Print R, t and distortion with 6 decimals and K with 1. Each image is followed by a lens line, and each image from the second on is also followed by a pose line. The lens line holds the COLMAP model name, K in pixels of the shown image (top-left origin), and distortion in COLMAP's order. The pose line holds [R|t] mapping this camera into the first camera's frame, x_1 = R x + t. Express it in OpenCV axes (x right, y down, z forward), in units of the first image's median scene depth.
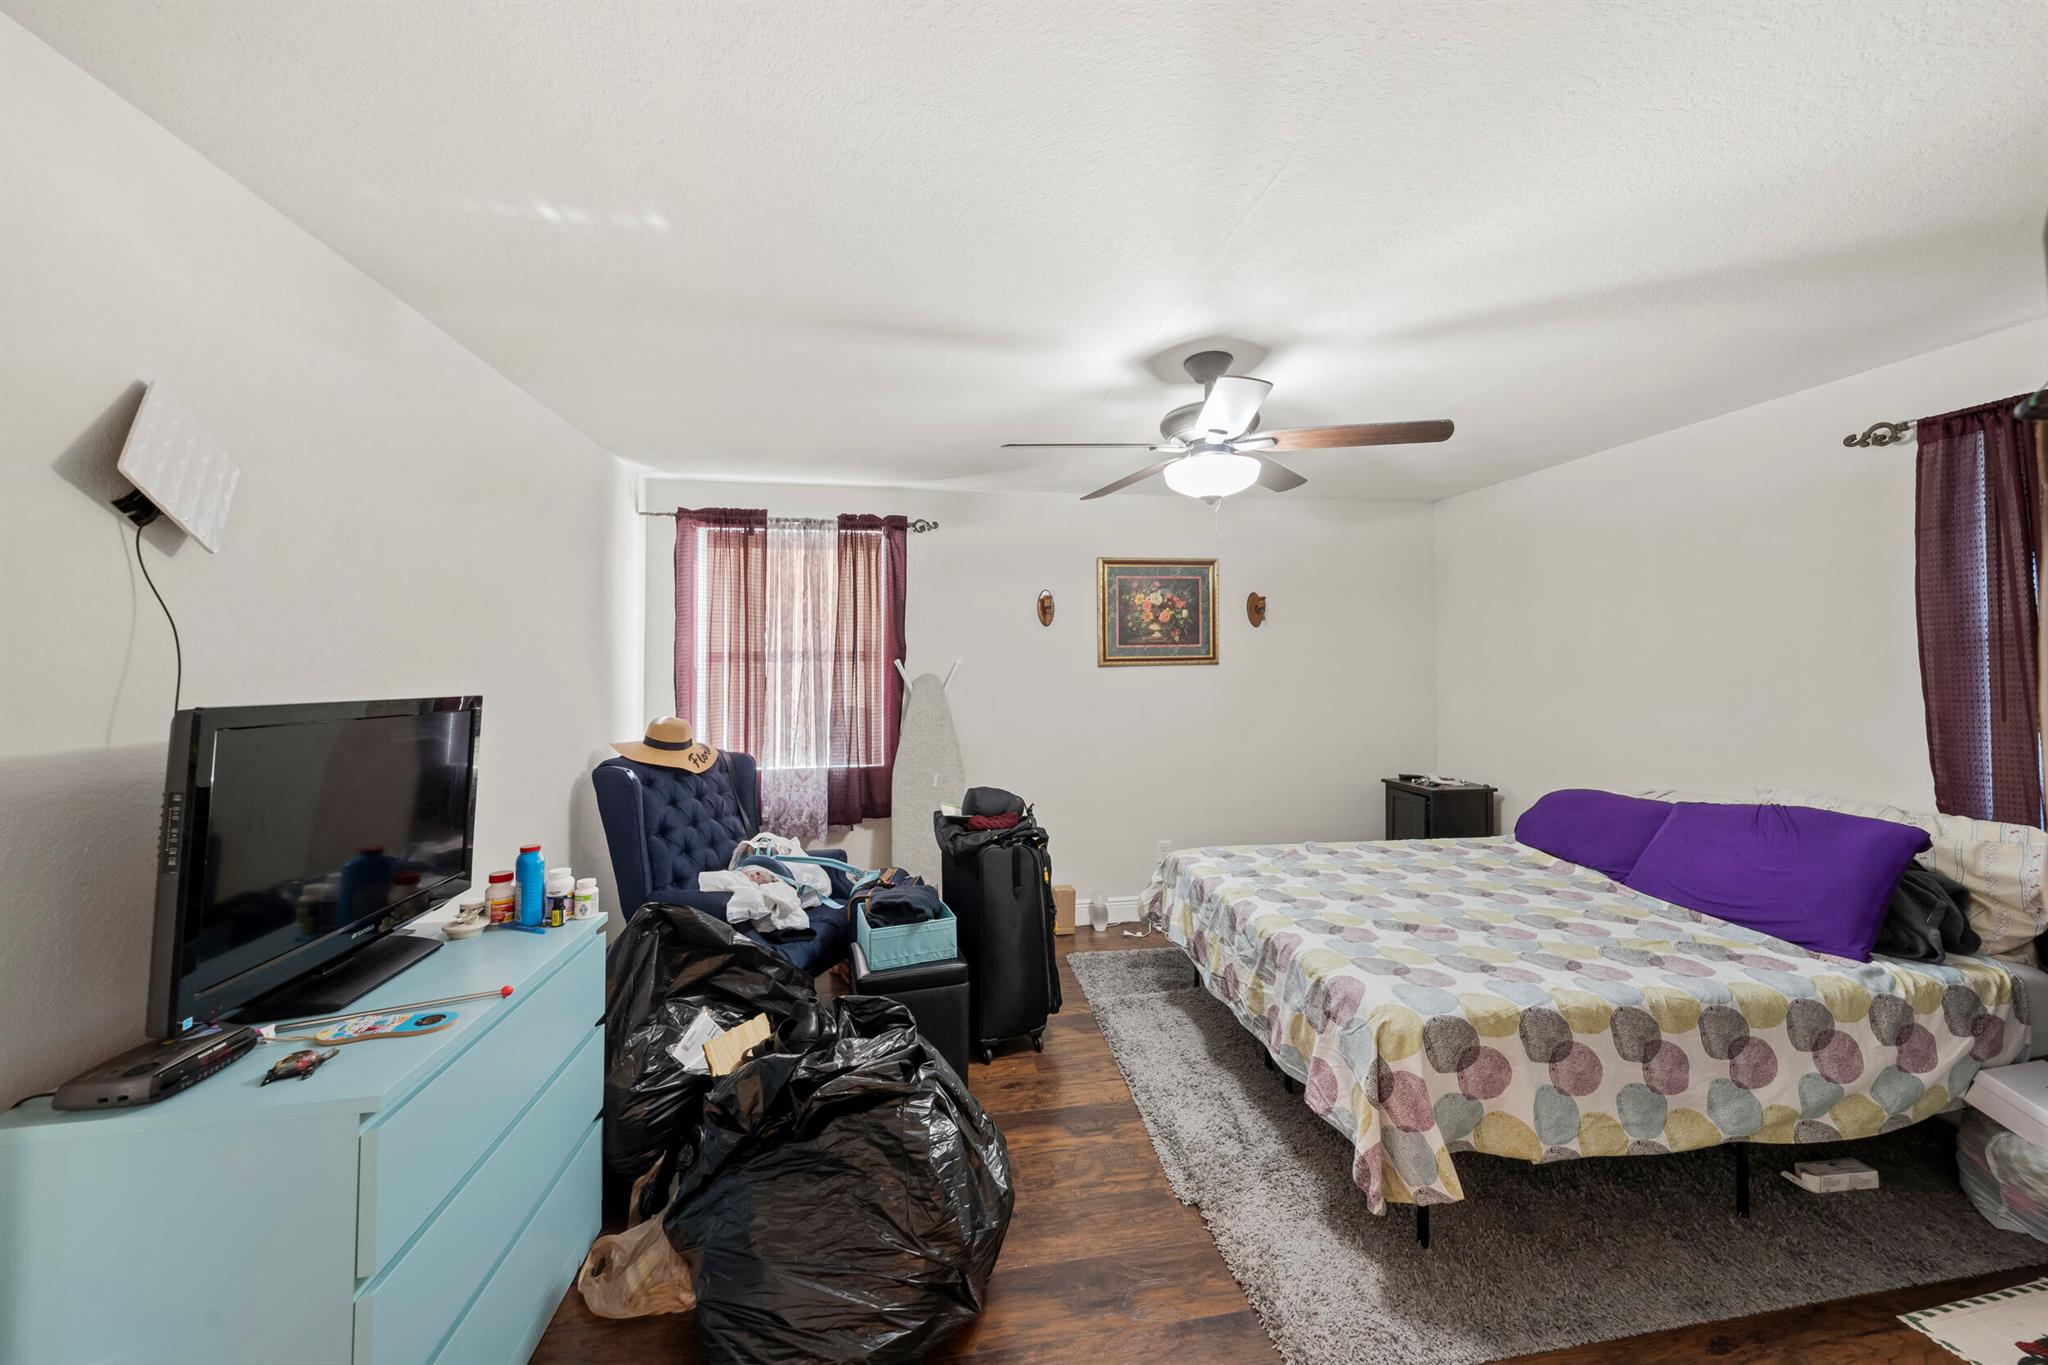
lens RADIAL K [[725.4, 0, 1028.7], [0, 725.4, 651.3], [0, 0, 1]] dist [-0.000356, 0.000188]
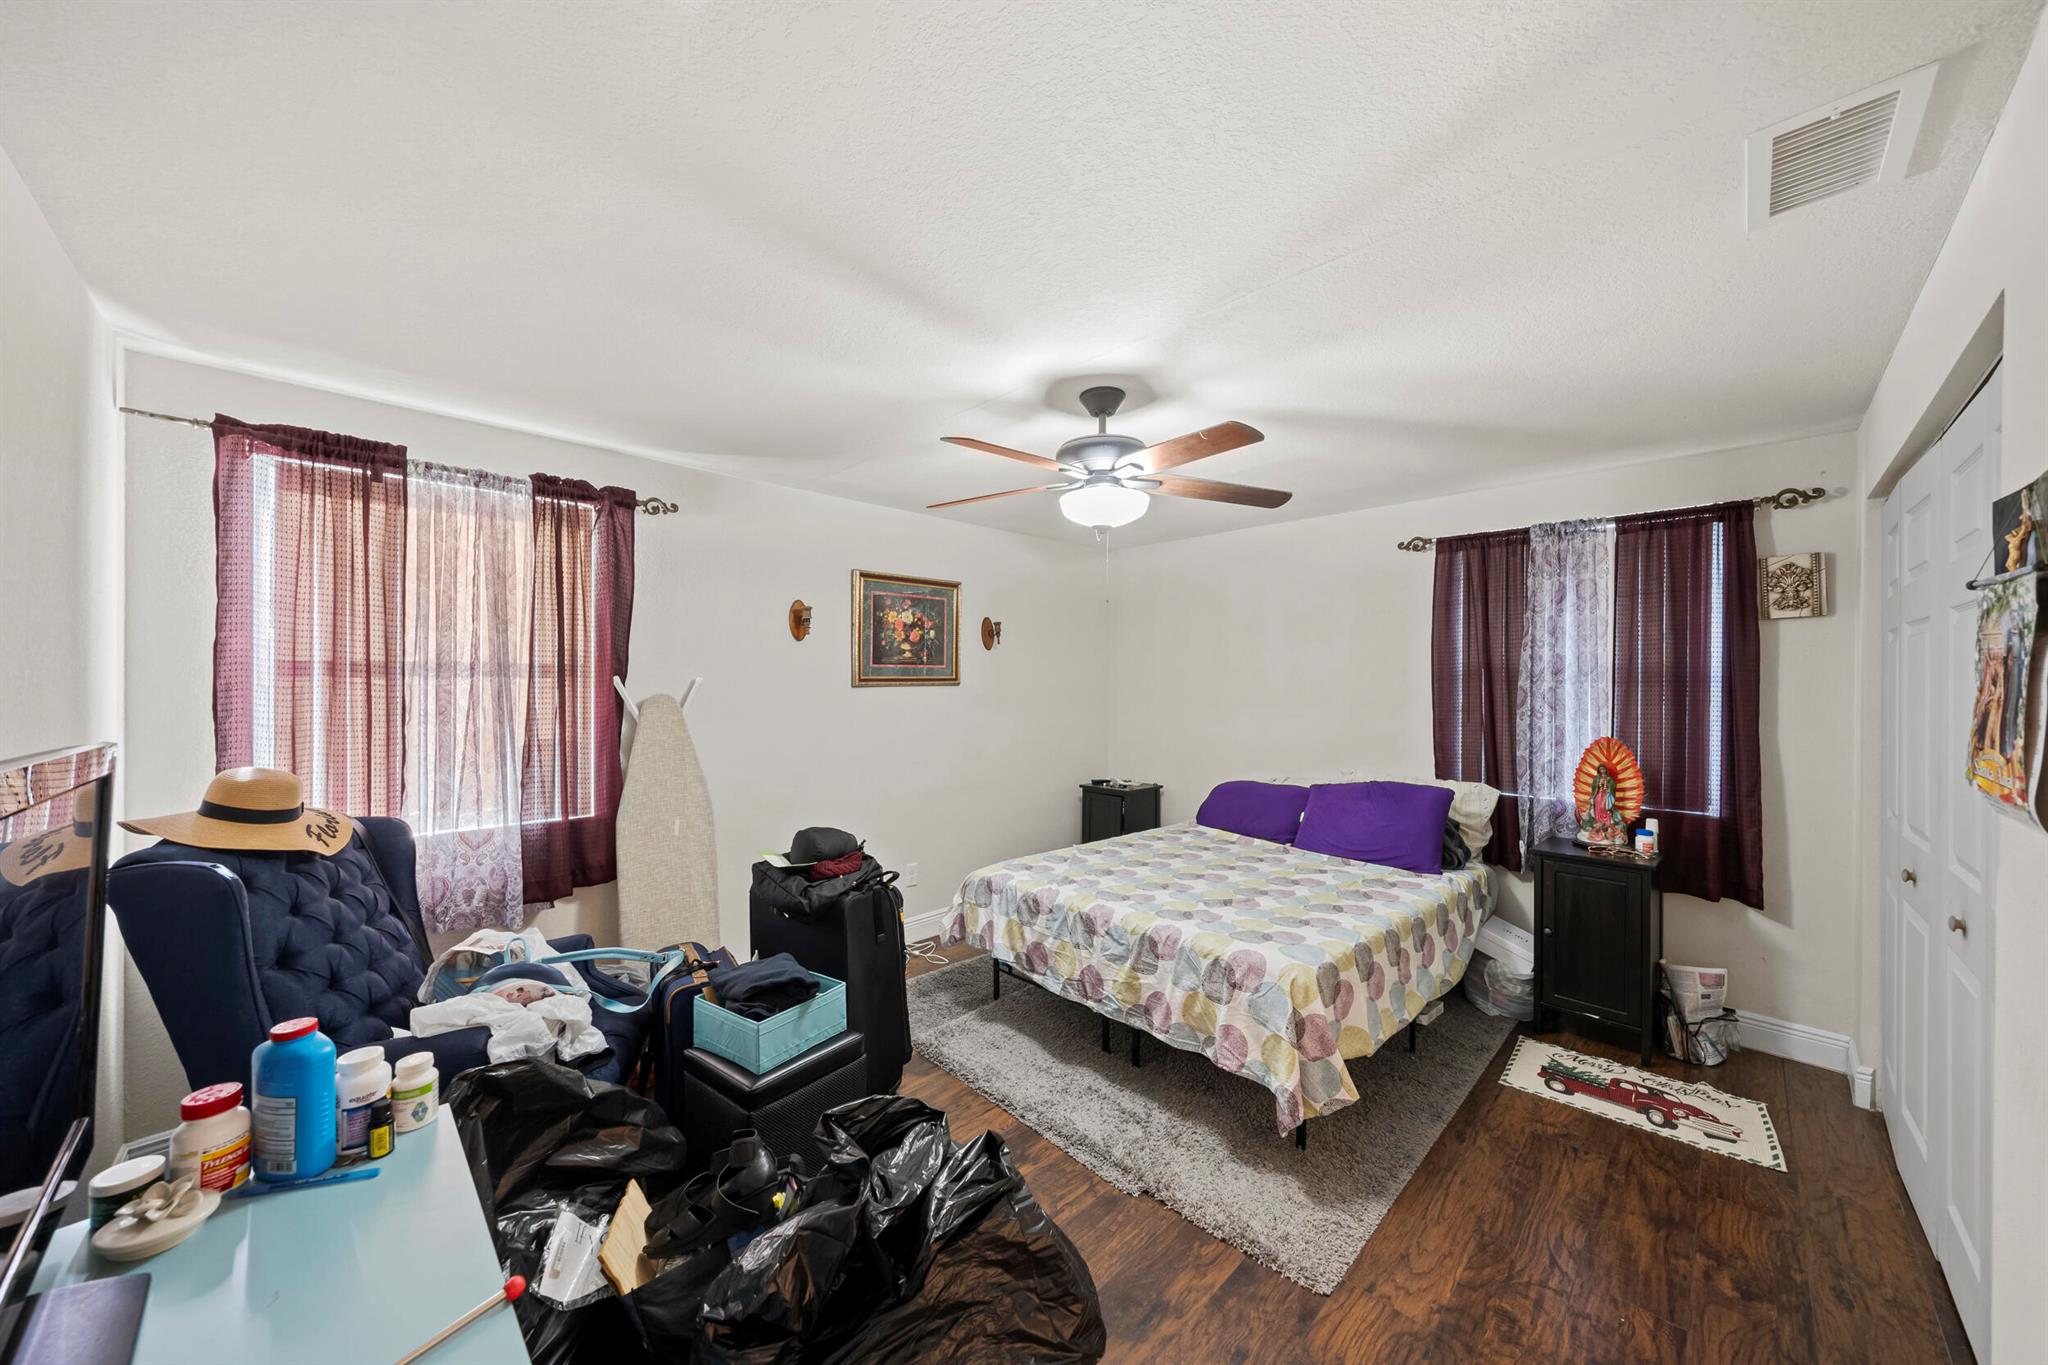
lens RADIAL K [[713.2, 0, 1028.0], [0, 713.2, 686.3], [0, 0, 1]] dist [0.000013, 0.000060]
pose [[0.815164, 0.006120, 0.579198, -0.333594], [-0.018424, 0.999712, 0.015367, 0.003201], [-0.578937, -0.023197, 0.815042, 0.166145]]
